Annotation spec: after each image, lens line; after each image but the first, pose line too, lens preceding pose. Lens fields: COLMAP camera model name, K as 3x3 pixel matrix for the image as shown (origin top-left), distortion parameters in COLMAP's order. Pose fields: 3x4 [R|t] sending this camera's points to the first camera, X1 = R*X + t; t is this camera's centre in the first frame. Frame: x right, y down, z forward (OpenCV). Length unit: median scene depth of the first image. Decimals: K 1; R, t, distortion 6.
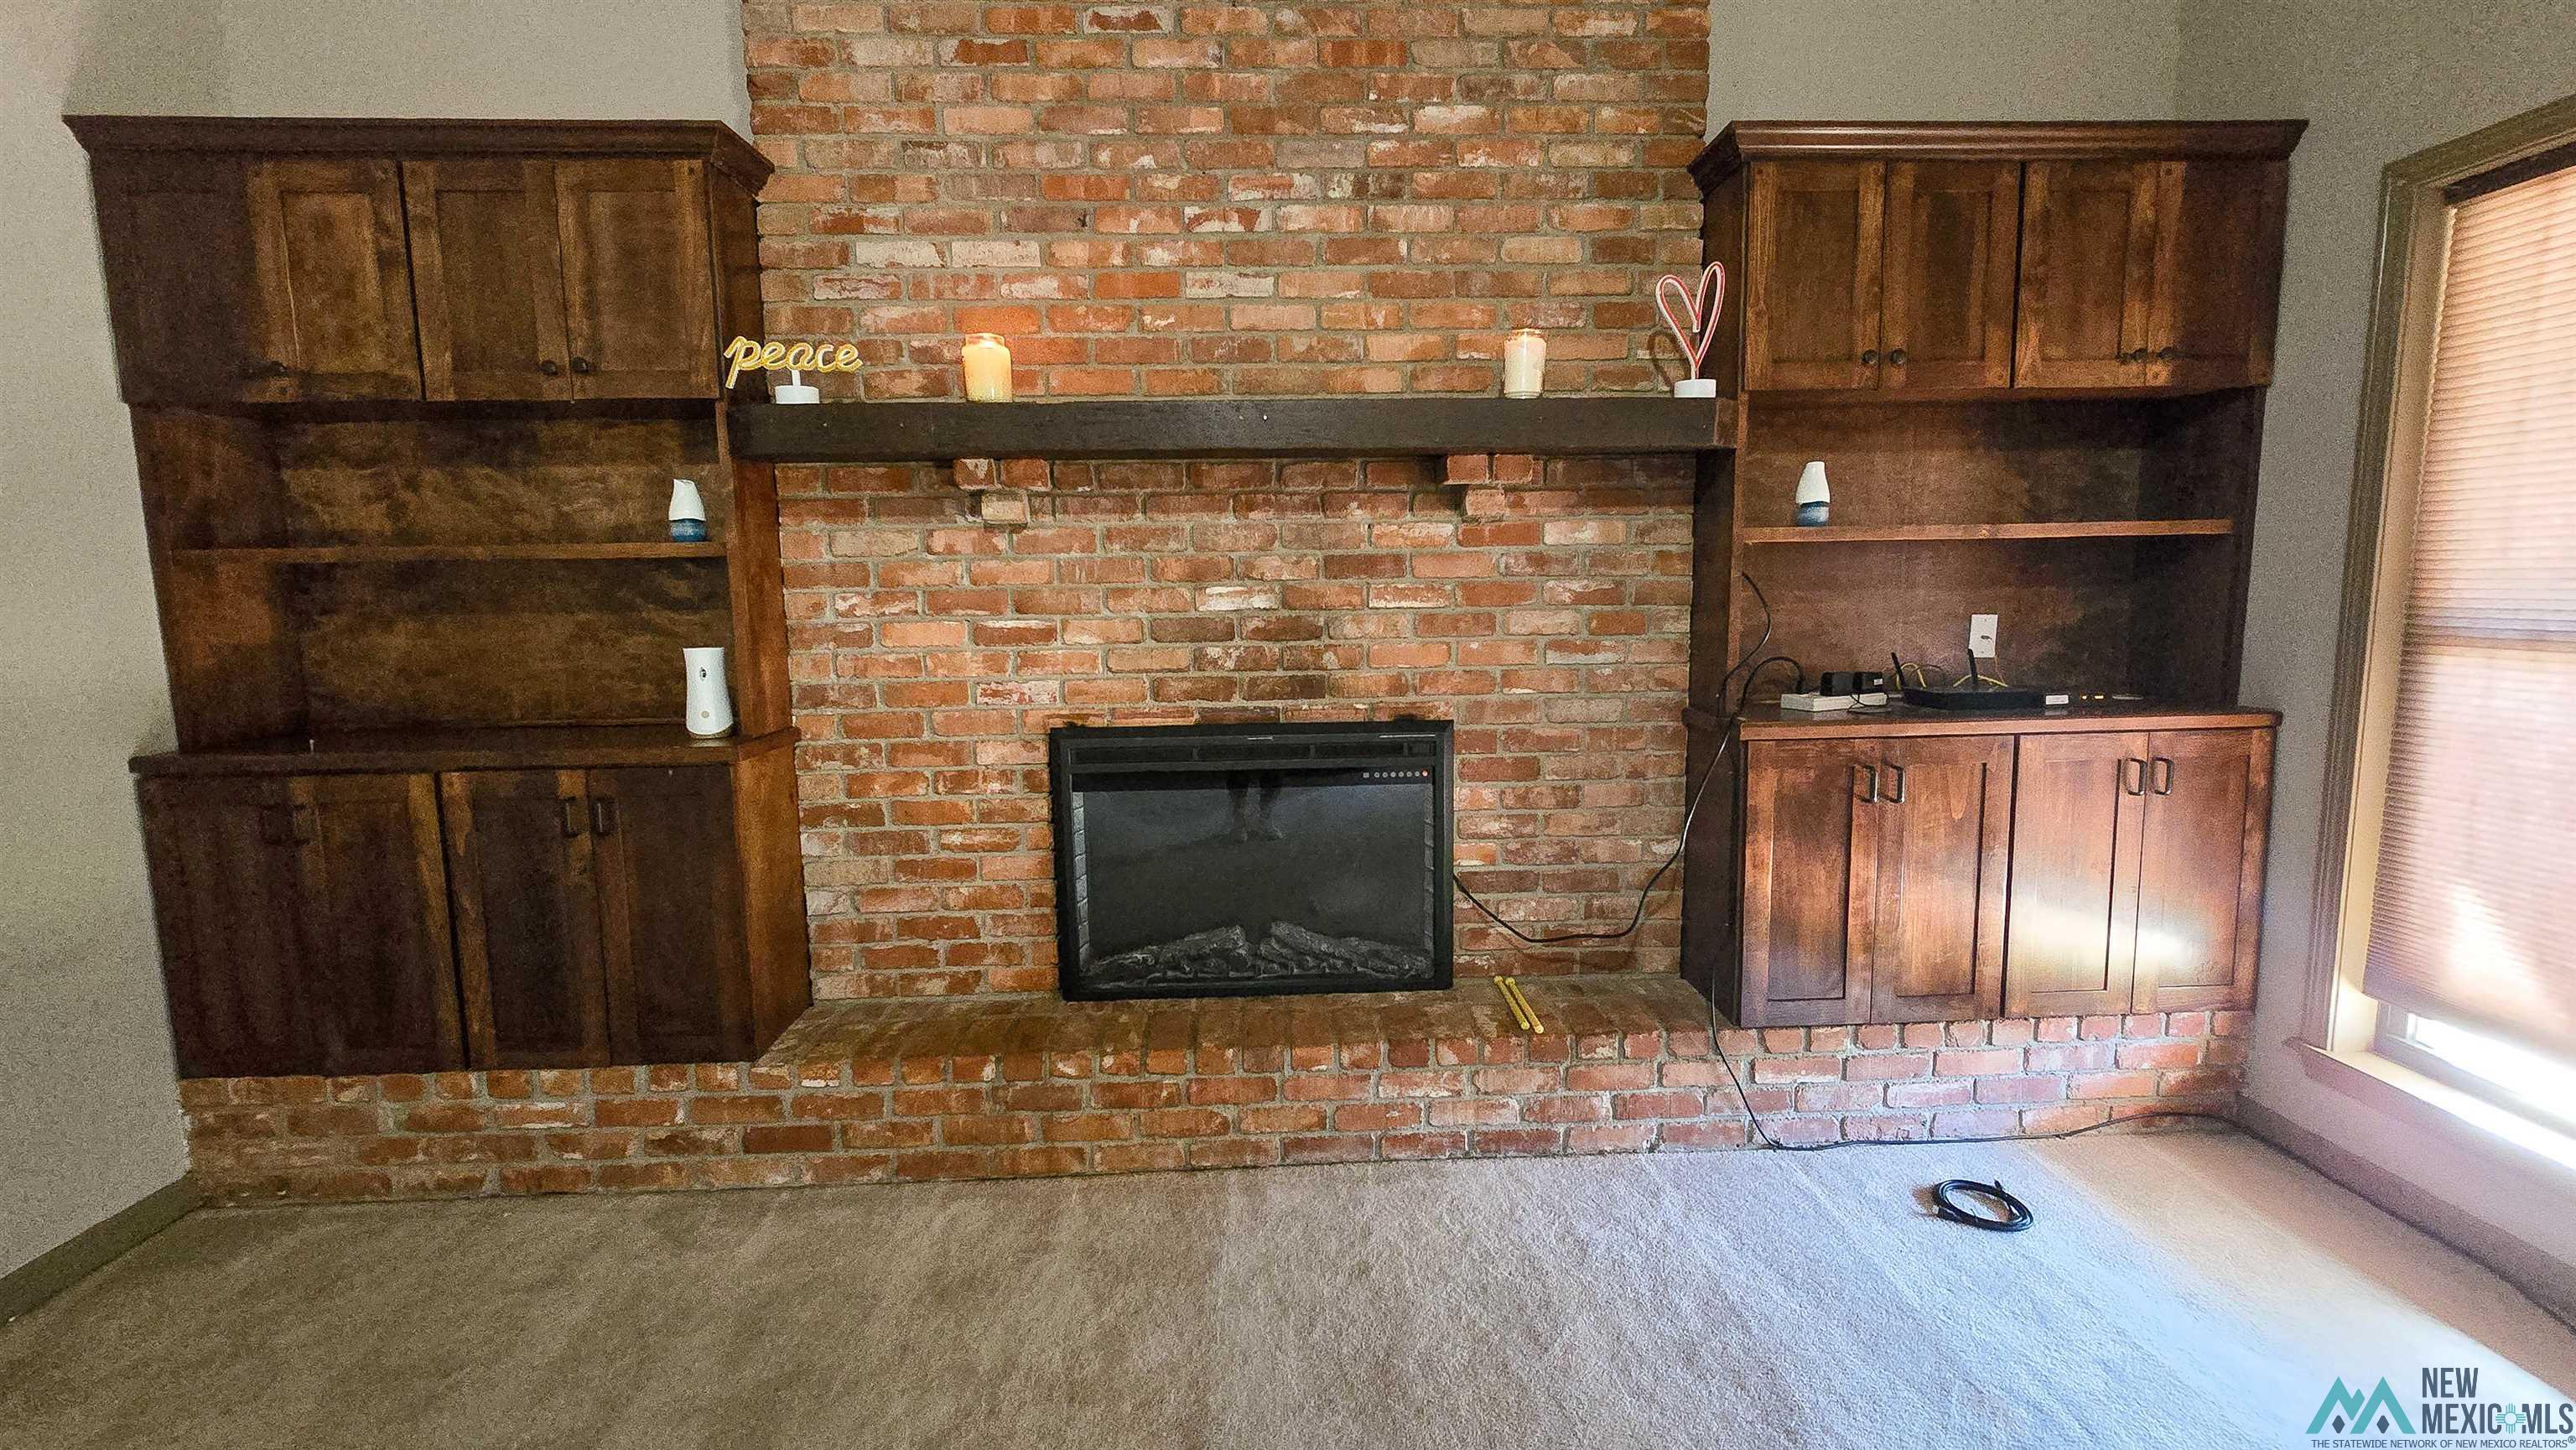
lens RADIAL K [[1080.7, 0, 1293.5], [0, 1080.7, 714.4], [0, 0, 1]] dist [-0.002933, -0.001207]
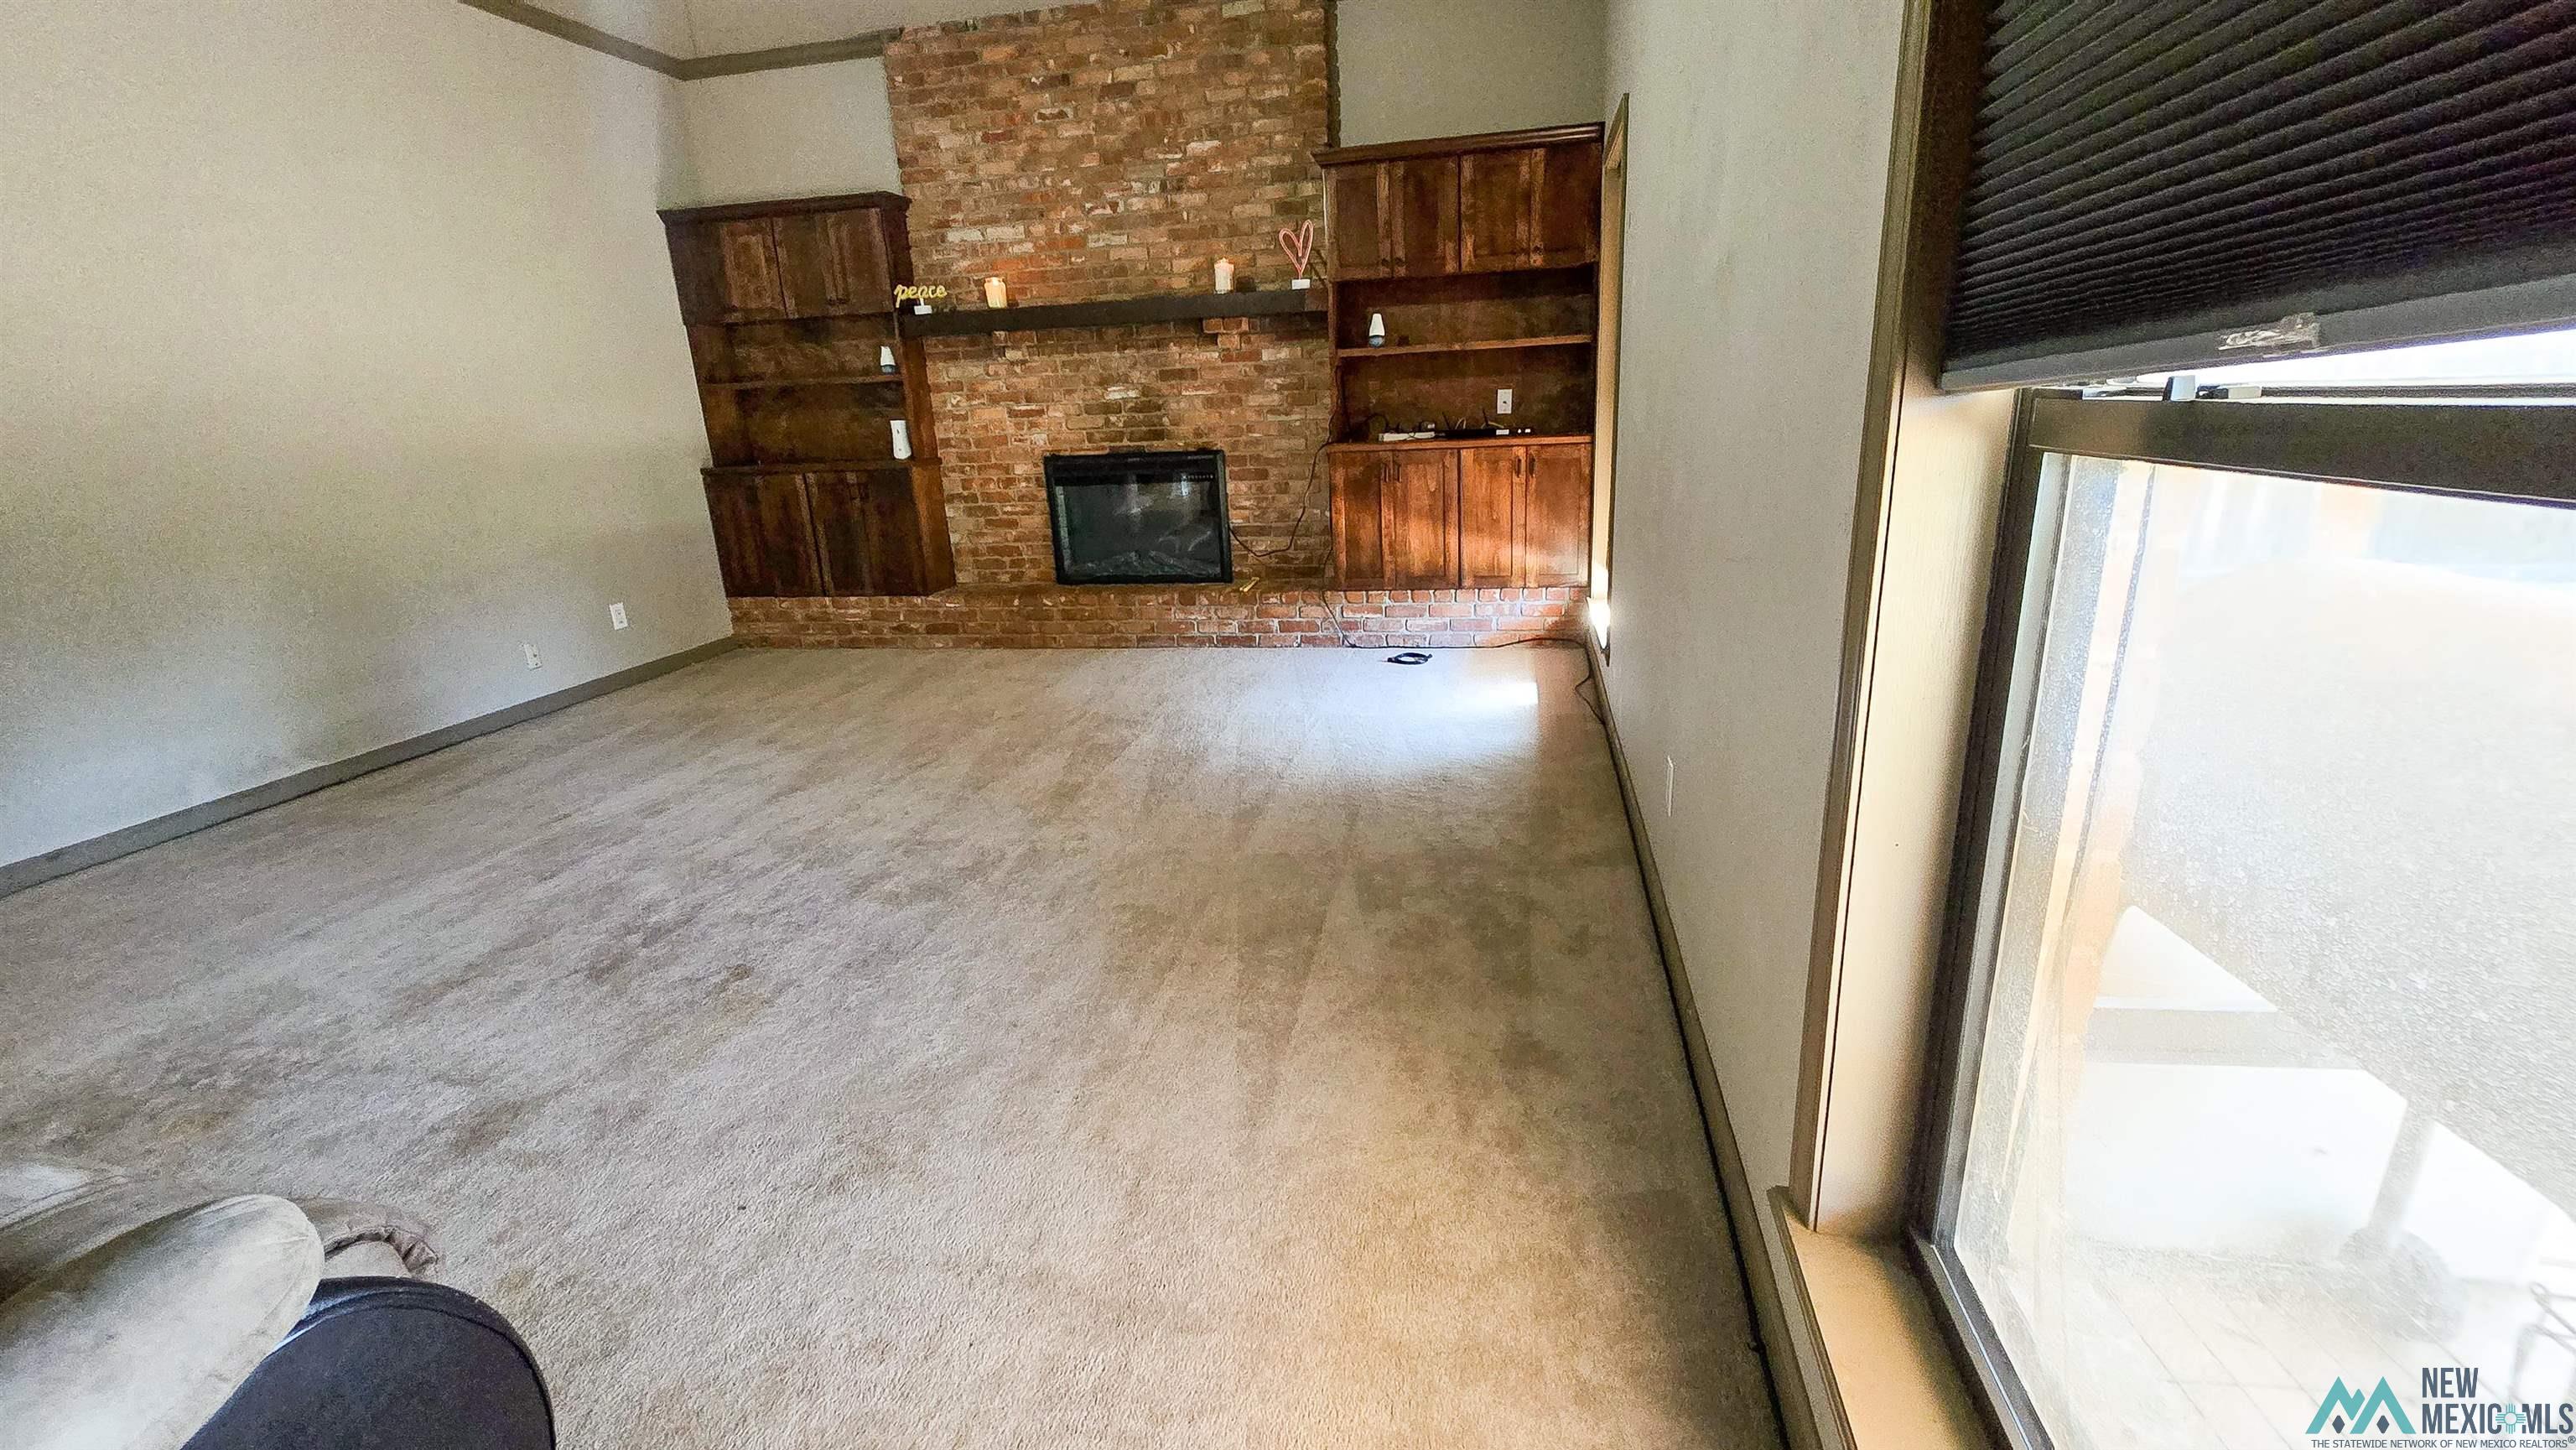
lens RADIAL K [[1080.7, 0, 1295.8], [0, 1080.7, 732.4], [0, 0, 1]] dist [-0.002933, -0.001207]
pose [[0.973470, 0.040225, -0.225250, 0.840326], [0.001519, 0.983269, 0.182154, 0.175466], [0.228809, -0.177664, 0.957122, -1.155264]]
